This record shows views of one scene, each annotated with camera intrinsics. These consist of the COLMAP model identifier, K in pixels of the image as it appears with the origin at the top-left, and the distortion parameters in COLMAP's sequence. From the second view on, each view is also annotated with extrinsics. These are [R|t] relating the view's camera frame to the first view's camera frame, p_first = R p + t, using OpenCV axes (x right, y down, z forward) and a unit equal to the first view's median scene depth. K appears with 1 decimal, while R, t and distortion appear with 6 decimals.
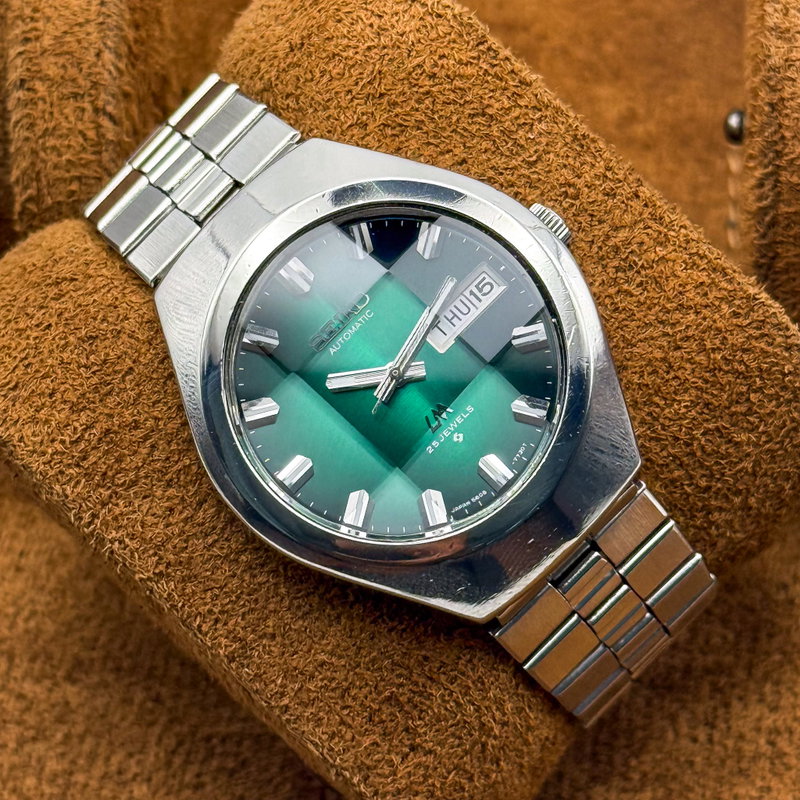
lens RADIAL K [[3382.6, 0, 400.0], [0, 3382.6, 400.0], [0, 0, 1]] dist [0.138466, -4.861619]
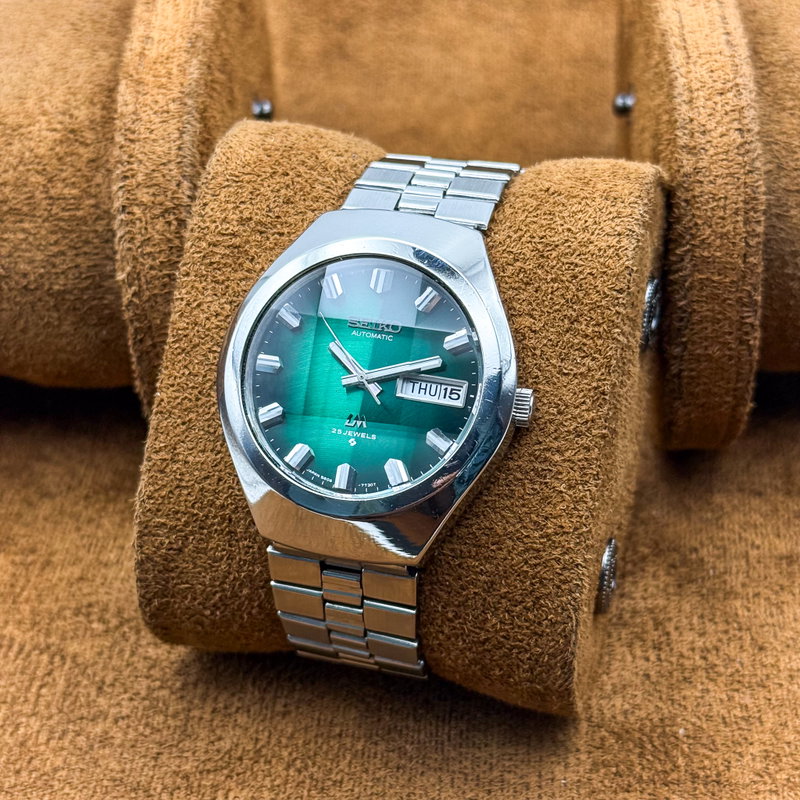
lens RADIAL K [[1797.2, 0, 402.5], [0, 1797.2, 411.3], [0, 0, 1]] dist [0.102973, -0.196980]
pose [[0.548454, 0.800149, -0.242818, 0.190699], [-0.783630, 0.593159, 0.184626, -0.143420], [0.291758, 0.089020, 0.952341, 0.300129]]
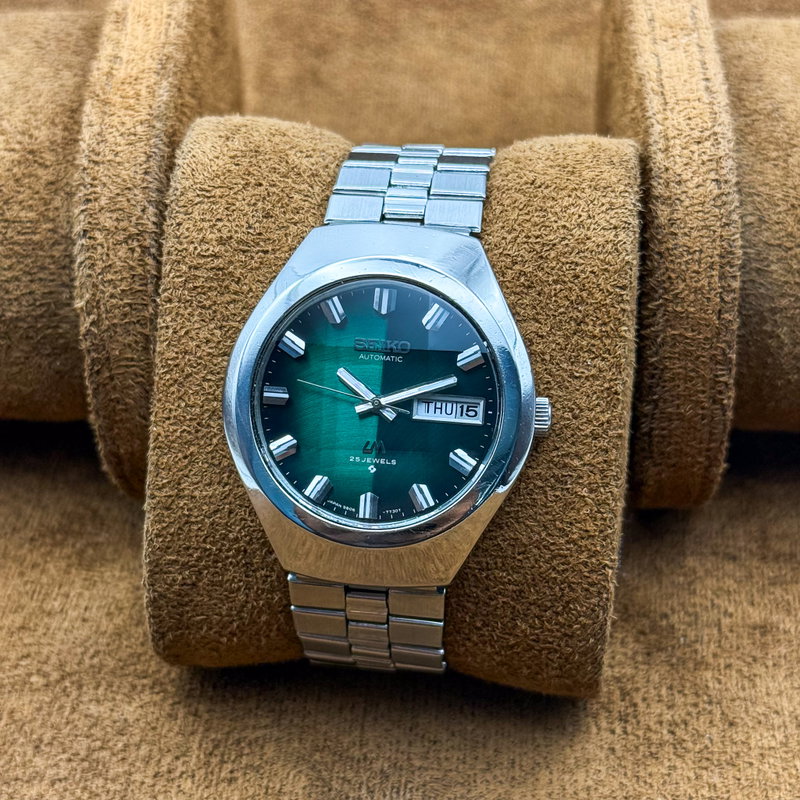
lens RADIAL K [[1797.2, 0, 402.5], [0, 1797.2, 411.3], [0, 0, 1]] dist [0.102973, -0.196980]
pose [[0.642248, 0.762486, -0.078308, 0.061890], [-0.746969, 0.645524, 0.159172, -0.123727], [0.171917, -0.043734, 0.984140, 0.288760]]
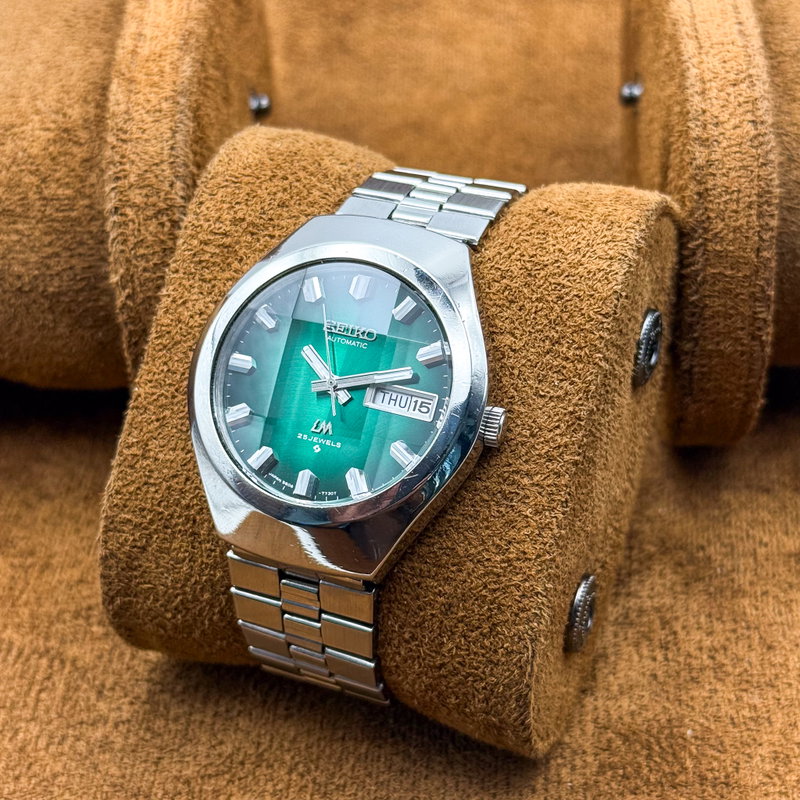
lens RADIAL K [[1797.2, 0, 402.5], [0, 1797.2, 411.3], [0, 0, 1]] dist [0.102973, -0.196980]
pose [[0.463547, 0.827685, -0.316325, 0.240094], [-0.811072, 0.540093, 0.224635, -0.180074], [0.356772, 0.152434, 0.921671, 0.341849]]
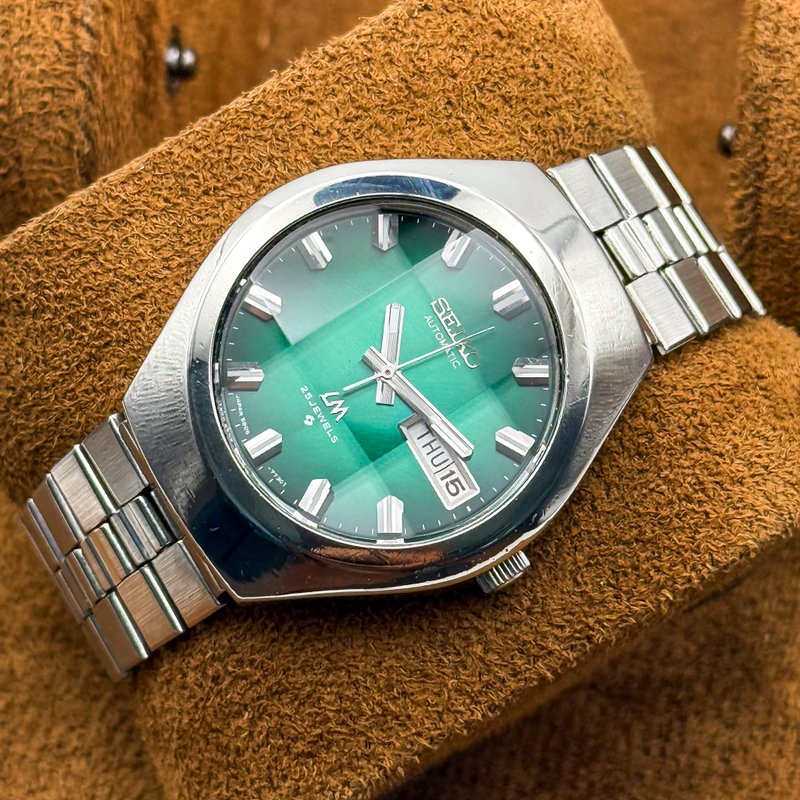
lens RADIAL K [[3382.6, 0, 400.0], [0, 3382.6, 400.0], [0, 0, 1]] dist [0.138466, -4.861619]
pose [[-0.247824, 0.960831, -0.124044, 0.122332], [-0.964249, -0.232226, 0.127652, -0.133149], [0.093846, 0.151245, 0.984032, 0.044117]]
